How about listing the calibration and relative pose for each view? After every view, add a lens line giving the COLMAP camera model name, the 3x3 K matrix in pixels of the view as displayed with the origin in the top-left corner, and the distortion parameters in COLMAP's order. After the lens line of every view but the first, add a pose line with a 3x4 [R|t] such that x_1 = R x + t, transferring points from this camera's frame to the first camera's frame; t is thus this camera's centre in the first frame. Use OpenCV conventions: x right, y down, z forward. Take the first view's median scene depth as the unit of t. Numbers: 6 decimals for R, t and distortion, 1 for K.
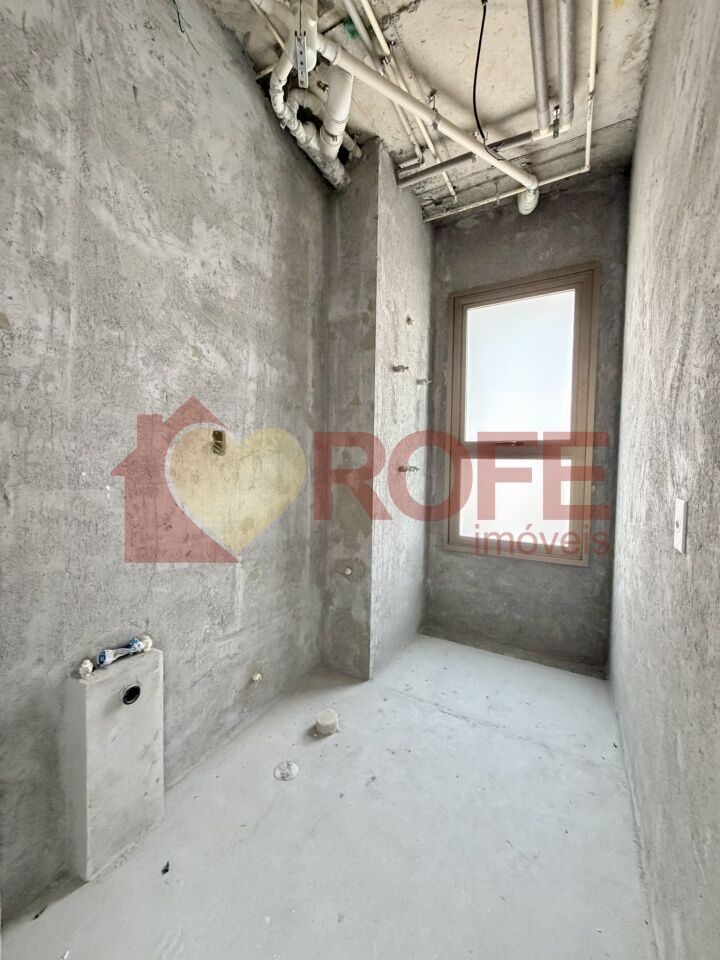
lens RADIAL K [[382.9, 0, 364.2], [0, 382.9, 477.1], [0, 0, 1]] dist [-0.000539, 0.000452]
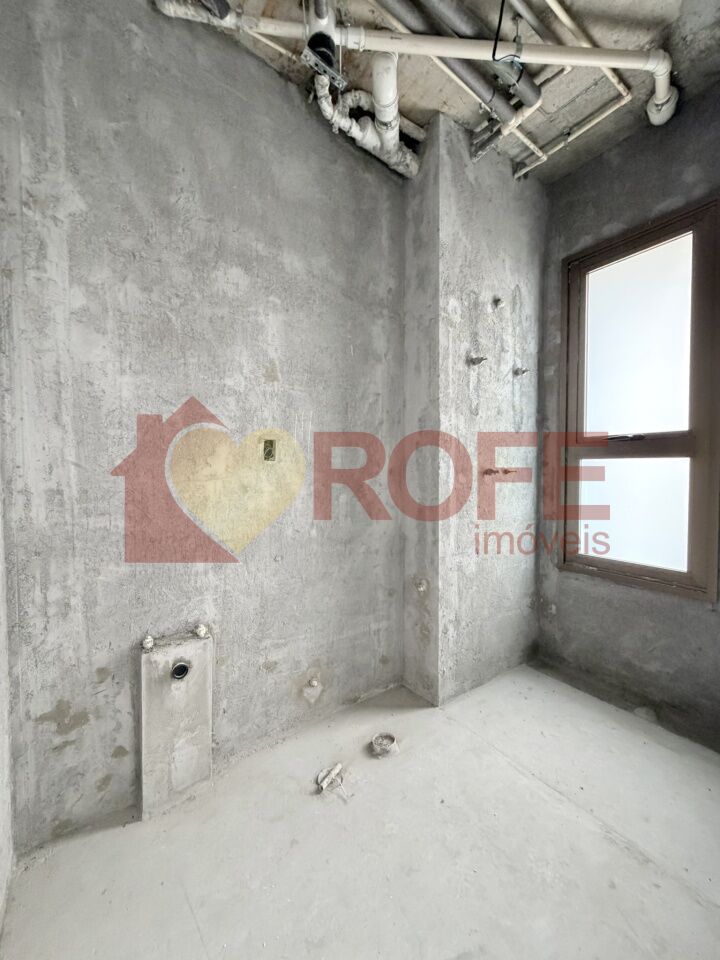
lens RADIAL K [[382.9, 0, 363.2], [0, 382.9, 482.9], [0, 0, 1]] dist [-0.000539, 0.000452]
pose [[0.927381, -0.002612, -0.374109, 0.175907], [-0.003547, 0.999869, -0.015775, 0.017104], [0.374101, 0.015956, 0.927251, 0.084387]]
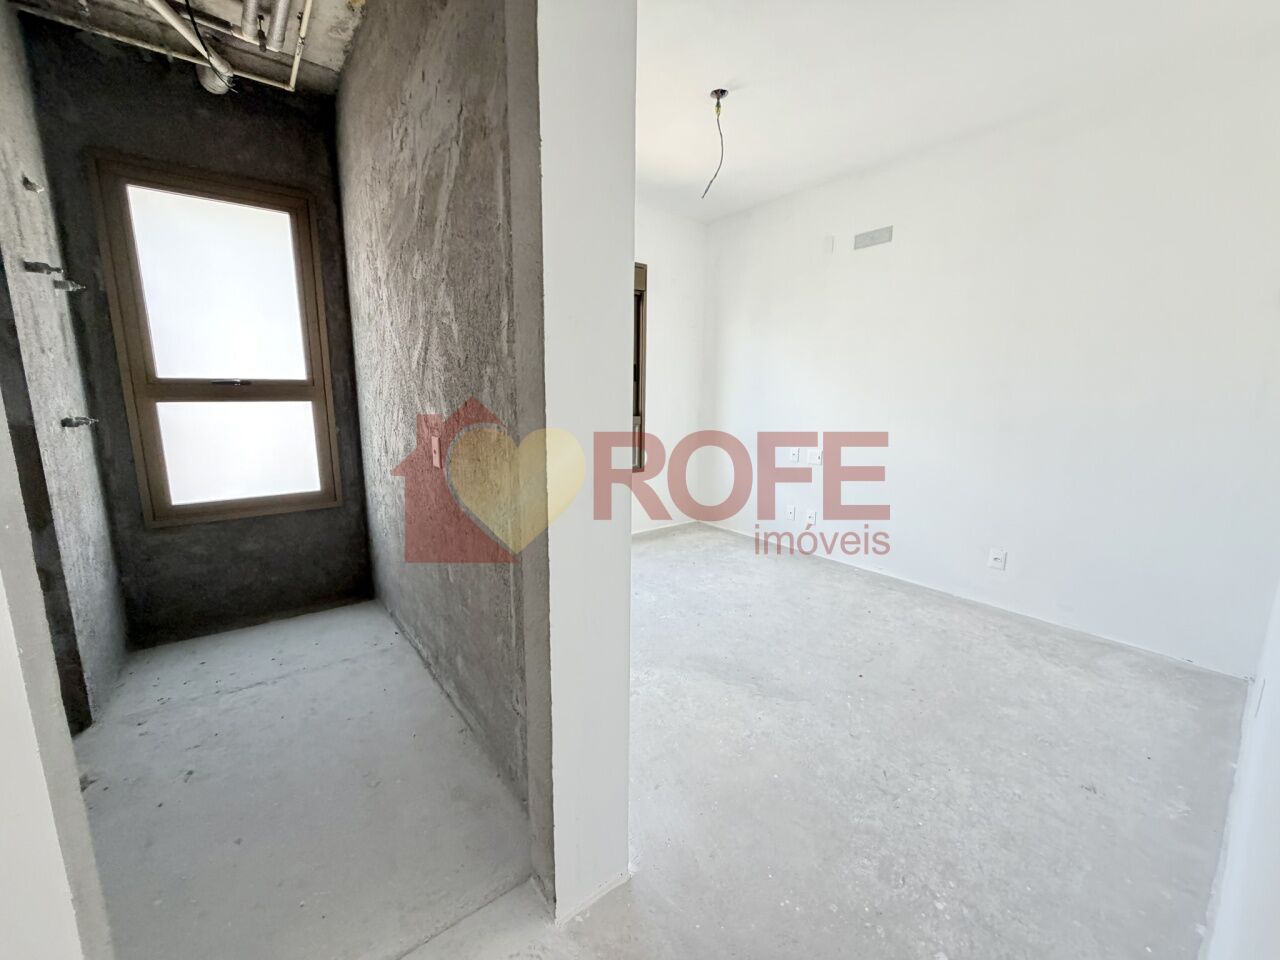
lens RADIAL K [[510.6, 0, 632.0], [0, 510.6, 485.7], [0, 0, 1]] dist [-0.000539, 0.000452]
pose [[0.399313, -0.178158, 0.899338, -0.352165], [0.034655, 0.983170, 0.179377, -0.041360], [-0.916159, -0.040461, 0.398767, -0.278057]]
